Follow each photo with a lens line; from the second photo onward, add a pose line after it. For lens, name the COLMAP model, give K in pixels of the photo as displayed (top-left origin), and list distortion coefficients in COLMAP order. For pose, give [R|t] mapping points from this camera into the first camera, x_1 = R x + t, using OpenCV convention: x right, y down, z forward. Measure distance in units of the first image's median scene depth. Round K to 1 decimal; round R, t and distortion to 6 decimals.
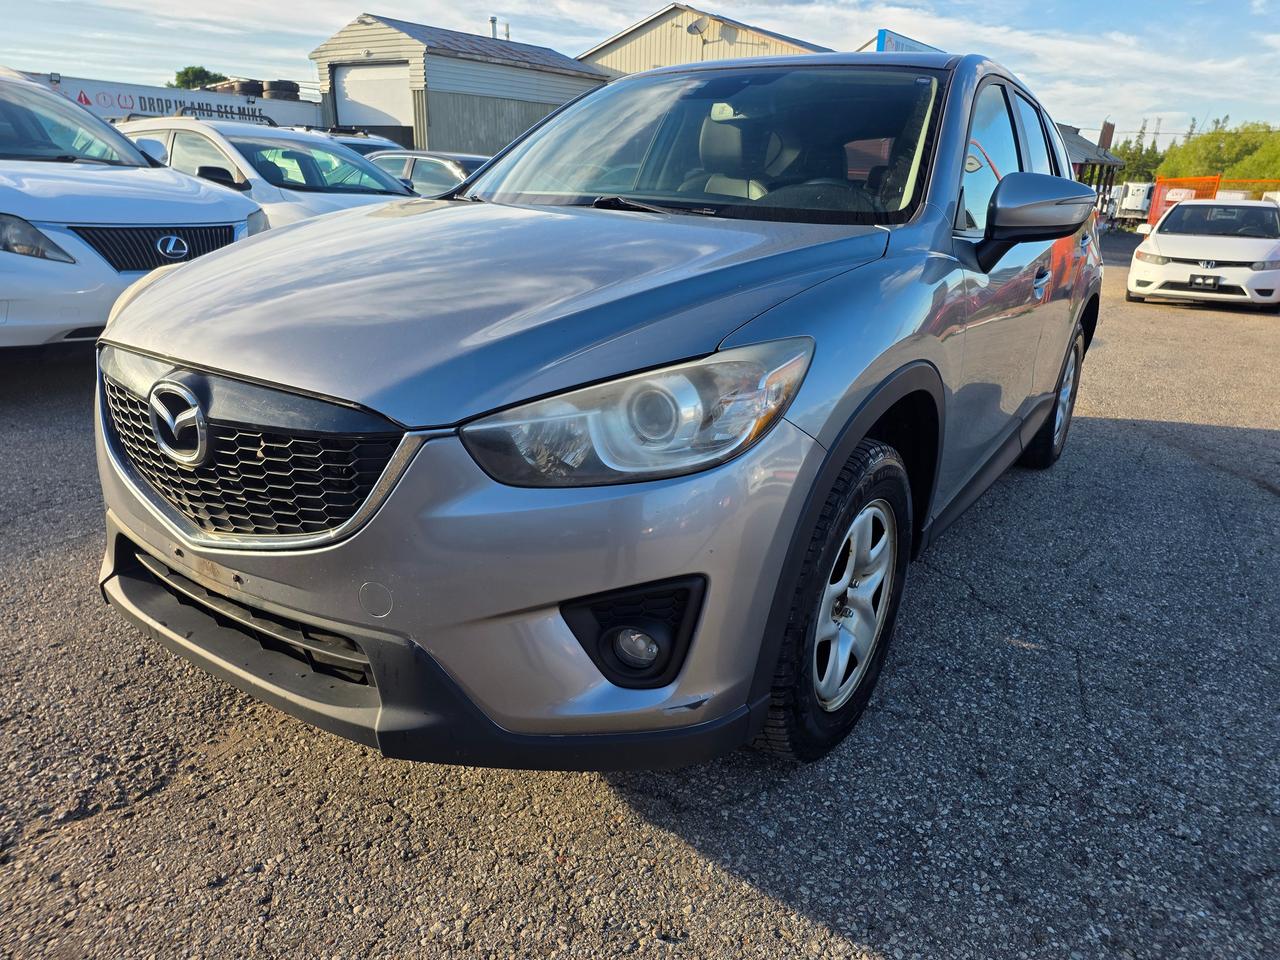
lens RADIAL K [[868.1, 0, 636.4], [0, 868.1, 475.2], [0, 0, 1]] dist [0.034481, -0.007653]
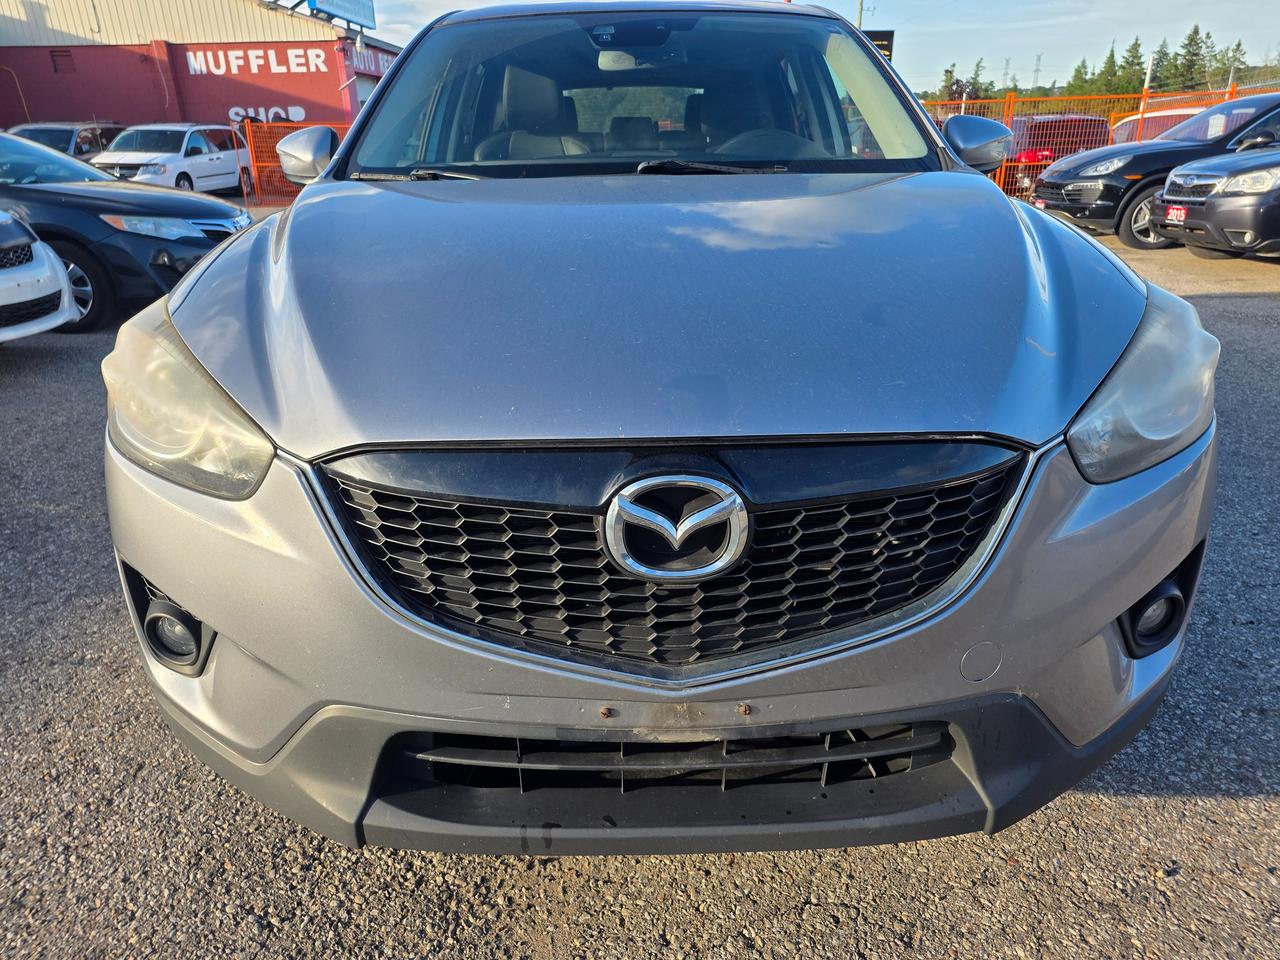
lens RADIAL K [[868.1, 0, 640.0], [0, 868.1, 481.9], [0, 0, 1]] dist [0.034481, -0.007653]
pose [[0.814526, -0.252551, 0.522270, -0.707997], [0.224715, 0.967338, 0.117306, -0.142949], [-0.534837, 0.021813, 0.844673, 0.347740]]
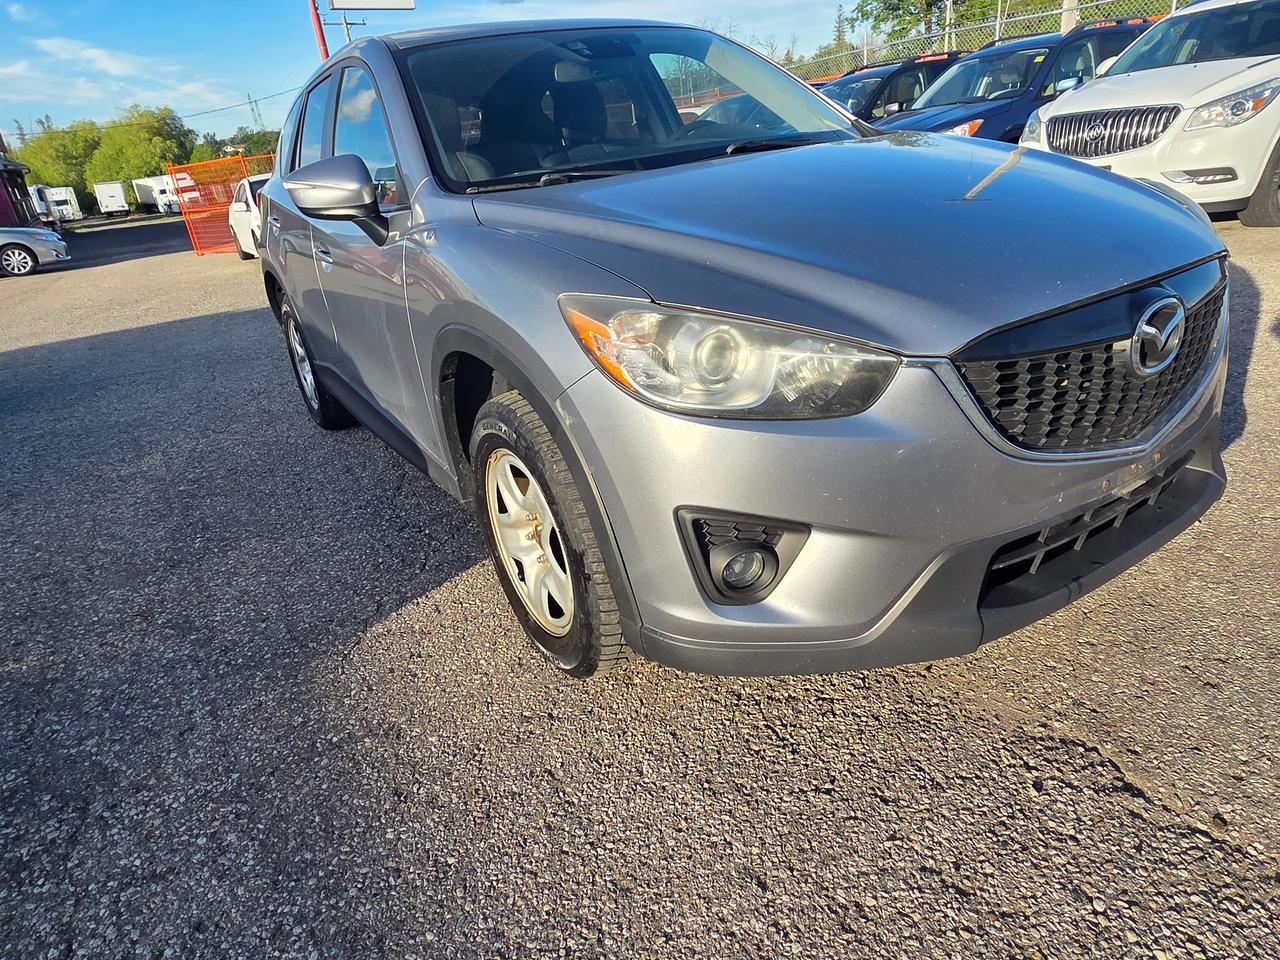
lens RADIAL K [[809.0, 0, 641.7], [0, 809.0, 482.4], [0, 0, 1]] dist [0.008236, 0.000620]
pose [[0.366023, -0.436550, 0.821858, -1.298975], [0.406582, 0.869413, 0.280735, -0.347101], [-0.837089, 0.231397, 0.495719, 0.854538]]
